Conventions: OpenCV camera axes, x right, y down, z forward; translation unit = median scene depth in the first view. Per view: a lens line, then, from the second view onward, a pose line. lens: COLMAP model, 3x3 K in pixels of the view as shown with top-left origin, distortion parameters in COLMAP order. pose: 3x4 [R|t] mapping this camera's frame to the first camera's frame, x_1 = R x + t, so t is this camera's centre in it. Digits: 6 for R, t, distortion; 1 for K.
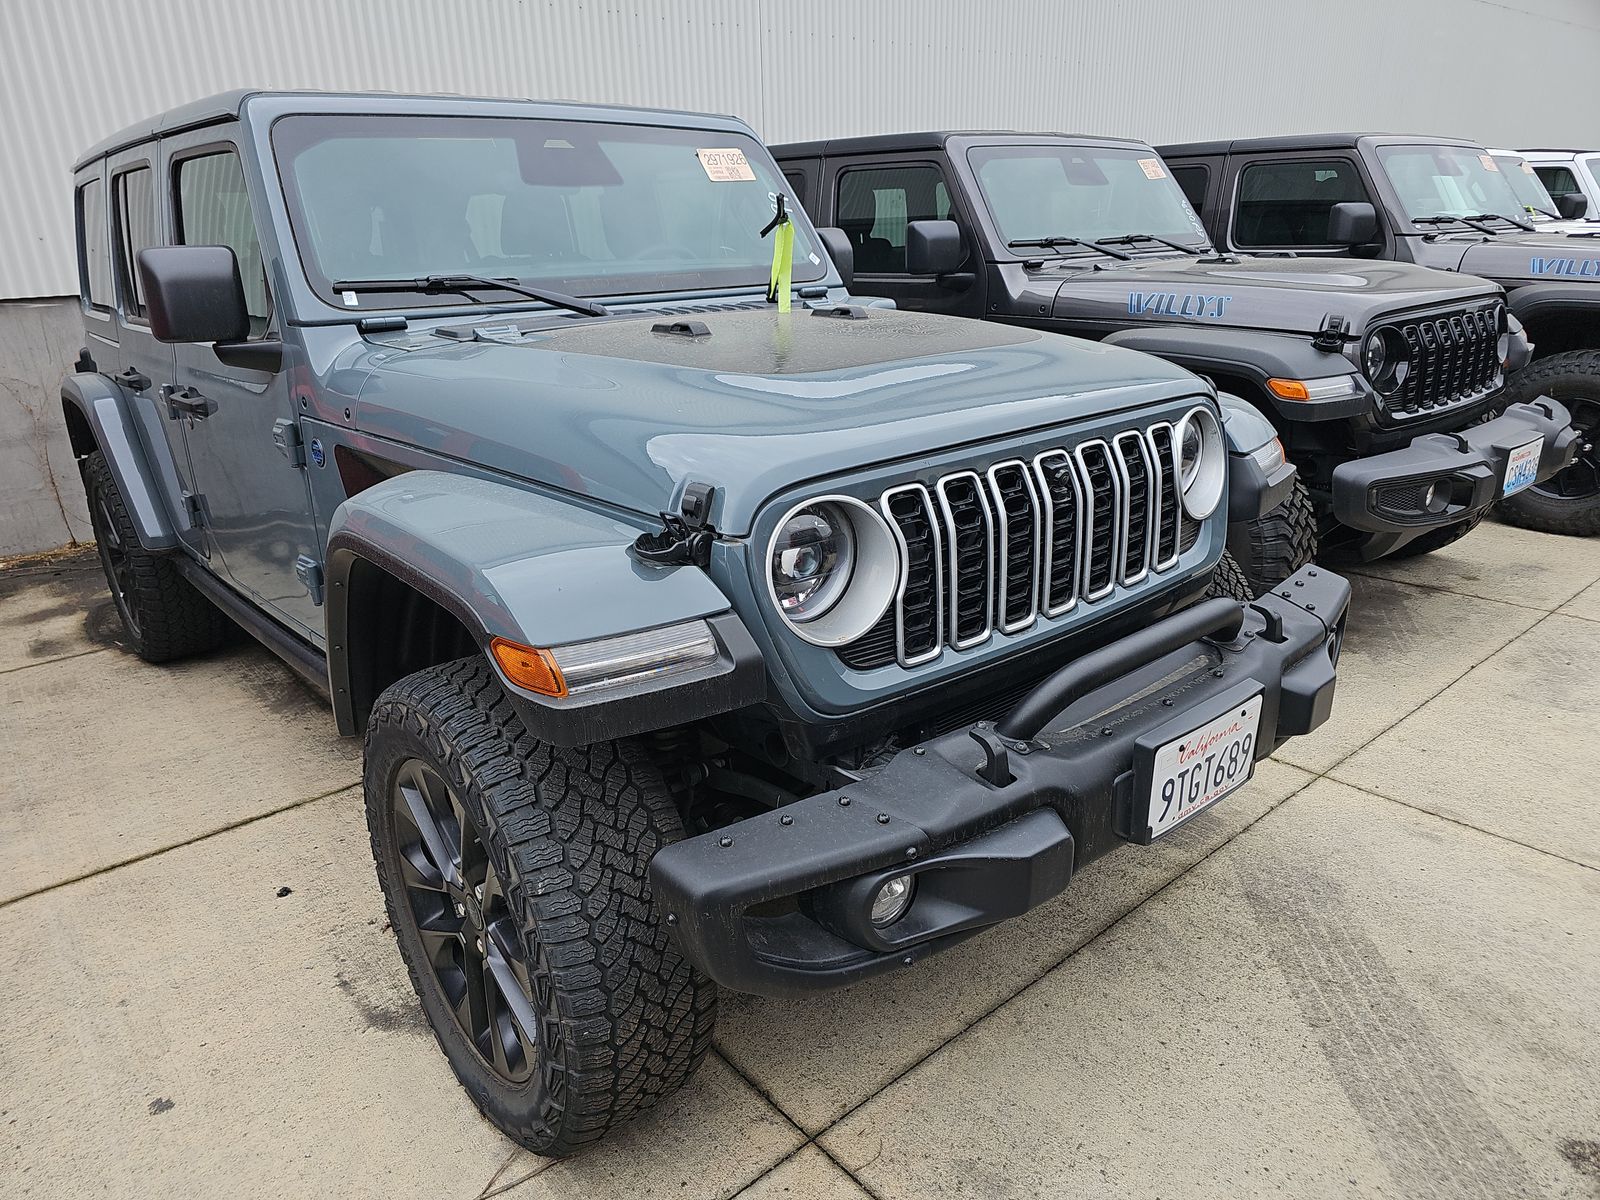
lens RADIAL K [[1084.4, 0, 800.9], [0, 1084.4, 590.2], [0, 0, 1]] dist [0.055643, -0.051703]
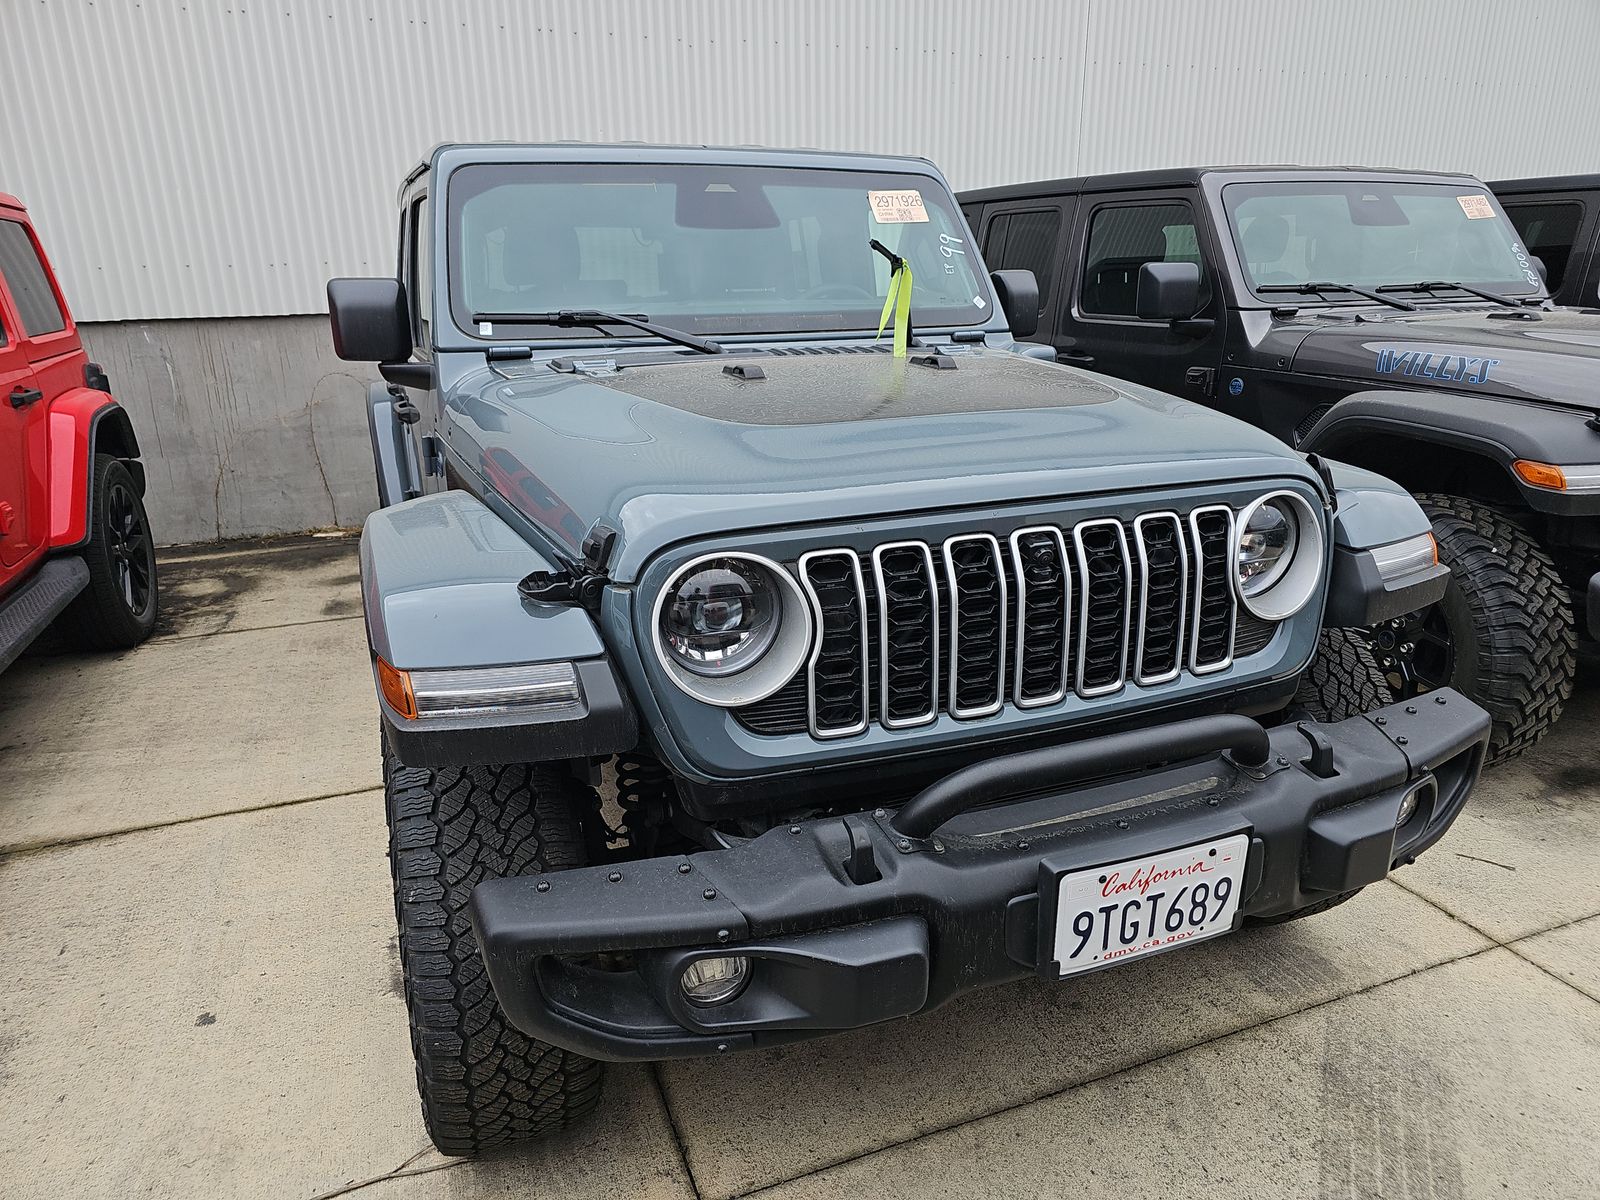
lens RADIAL K [[1083.2, 0, 807.6], [0, 1083.2, 581.8], [0, 0, 1]] dist [0.059058, -0.057714]
pose [[0.947191, 0.109409, -0.301430, 0.285509], [-0.118446, 0.992890, -0.011811, -0.042502], [0.297994, 0.046890, 0.953415, 0.065806]]
